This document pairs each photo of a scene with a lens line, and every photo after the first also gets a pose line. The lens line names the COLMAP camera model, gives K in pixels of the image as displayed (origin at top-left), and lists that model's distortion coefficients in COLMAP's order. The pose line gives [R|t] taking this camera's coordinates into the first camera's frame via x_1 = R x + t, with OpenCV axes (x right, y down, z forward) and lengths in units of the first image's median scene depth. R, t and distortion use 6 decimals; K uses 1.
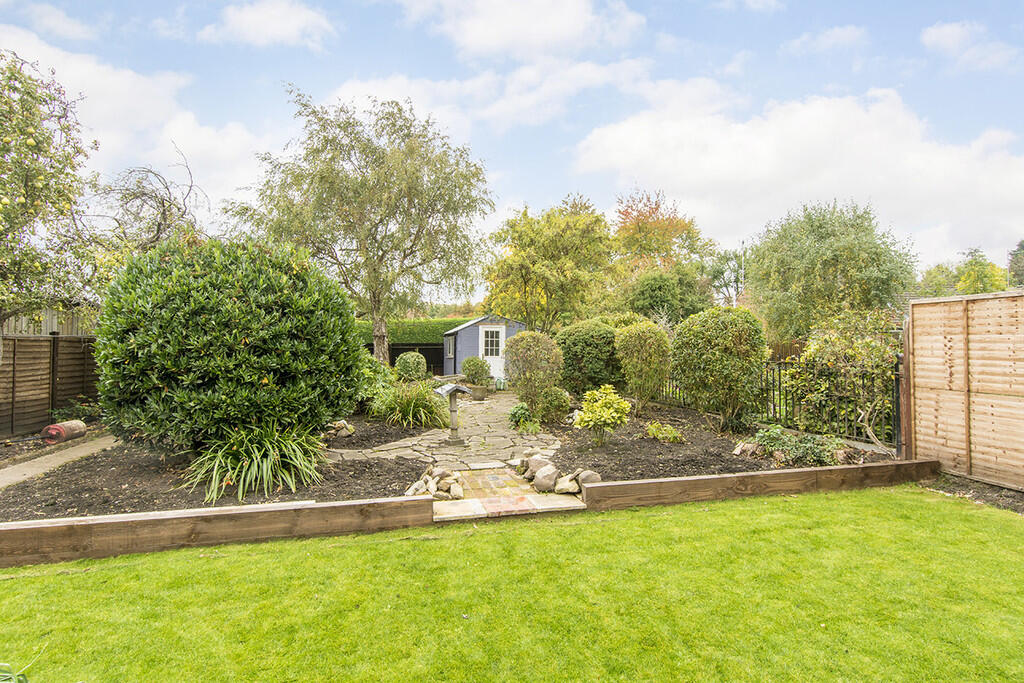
lens RADIAL K [[519.7, 0, 512.0], [0, 519.7, 341.5], [0, 0, 1]] dist [-0.005096, -0.000520]
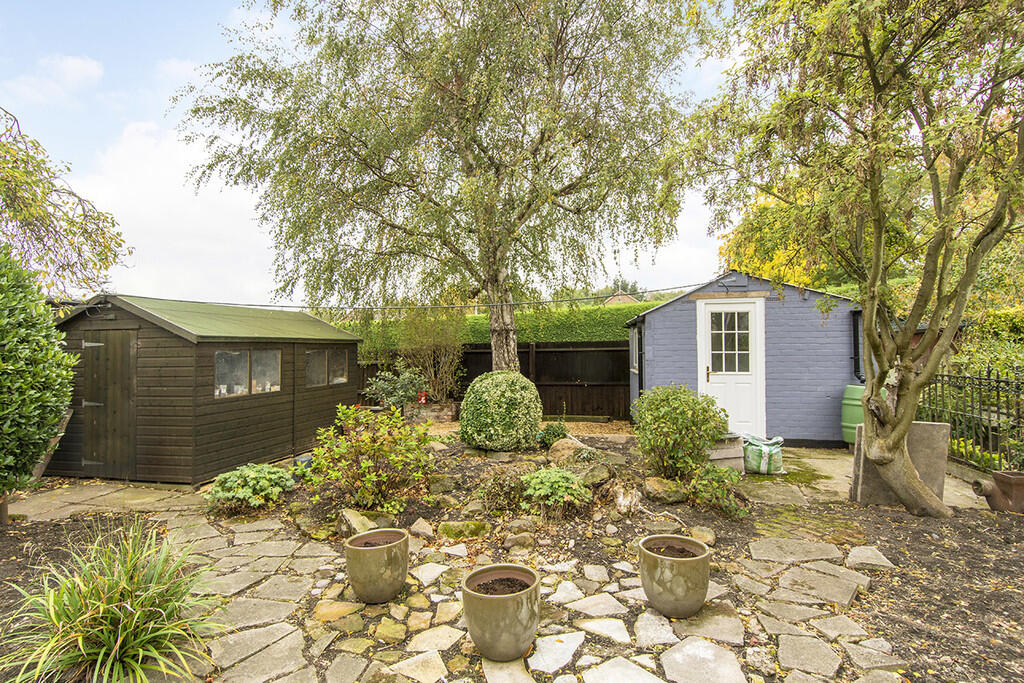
lens RADIAL K [[519.7, 0, 512.0], [0, 519.7, 341.5], [0, 0, 1]] dist [-0.005096, -0.000520]
pose [[0.908940, -0.015341, -0.416645, -0.023846], [0.020788, 0.999747, 0.008540, -0.003791], [0.416409, -0.016423, 0.909029, 0.544436]]
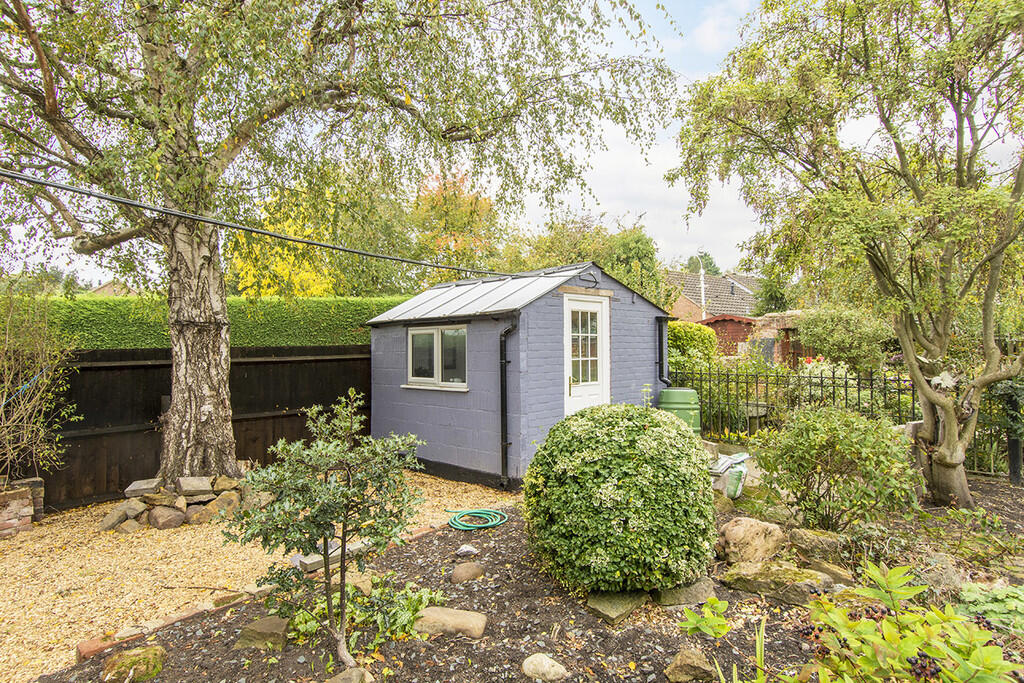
lens RADIAL K [[537.3, 0, 512.0], [0, 537.3, 341.5], [0, 0, 1]] dist [-0.001371, -0.000179]
pose [[0.869039, -0.007665, 0.494684, -0.263252], [0.004952, 0.999965, 0.006795, -0.002413], [-0.494719, -0.003456, 0.869046, 0.704751]]
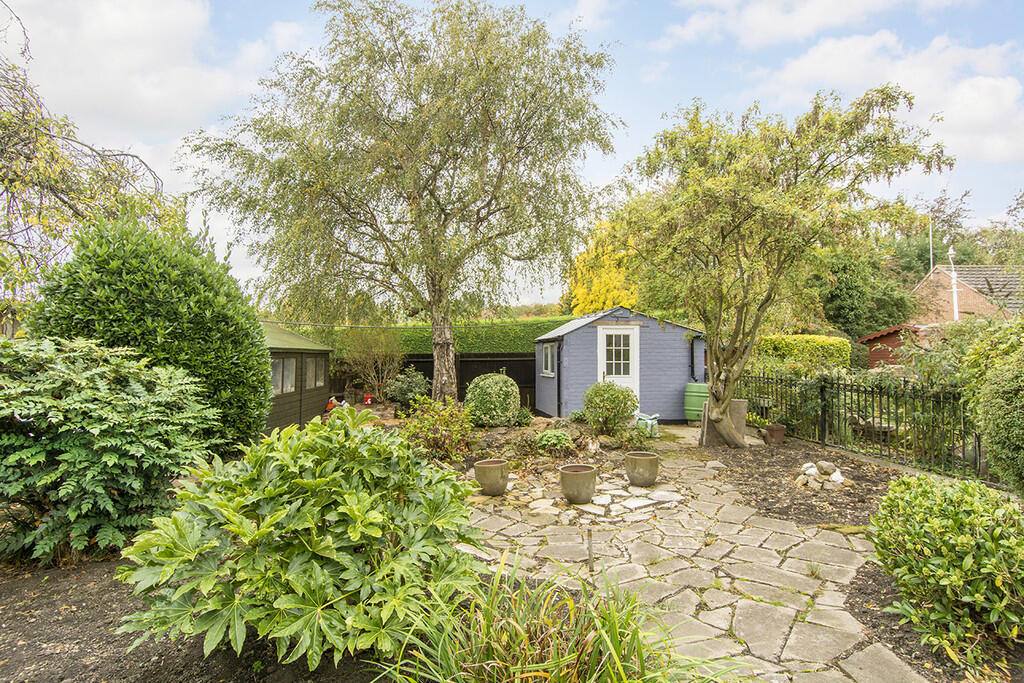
lens RADIAL K [[515.2, 0, 505.9], [0, 515.2, 345.2], [0, 0, 1]] dist [0.004354, 0.000146]
pose [[0.990258, -0.006554, -0.139088, -0.085213], [0.006868, 0.999975, 0.001779, -0.009707], [0.139073, -0.002717, 0.990278, 0.372407]]
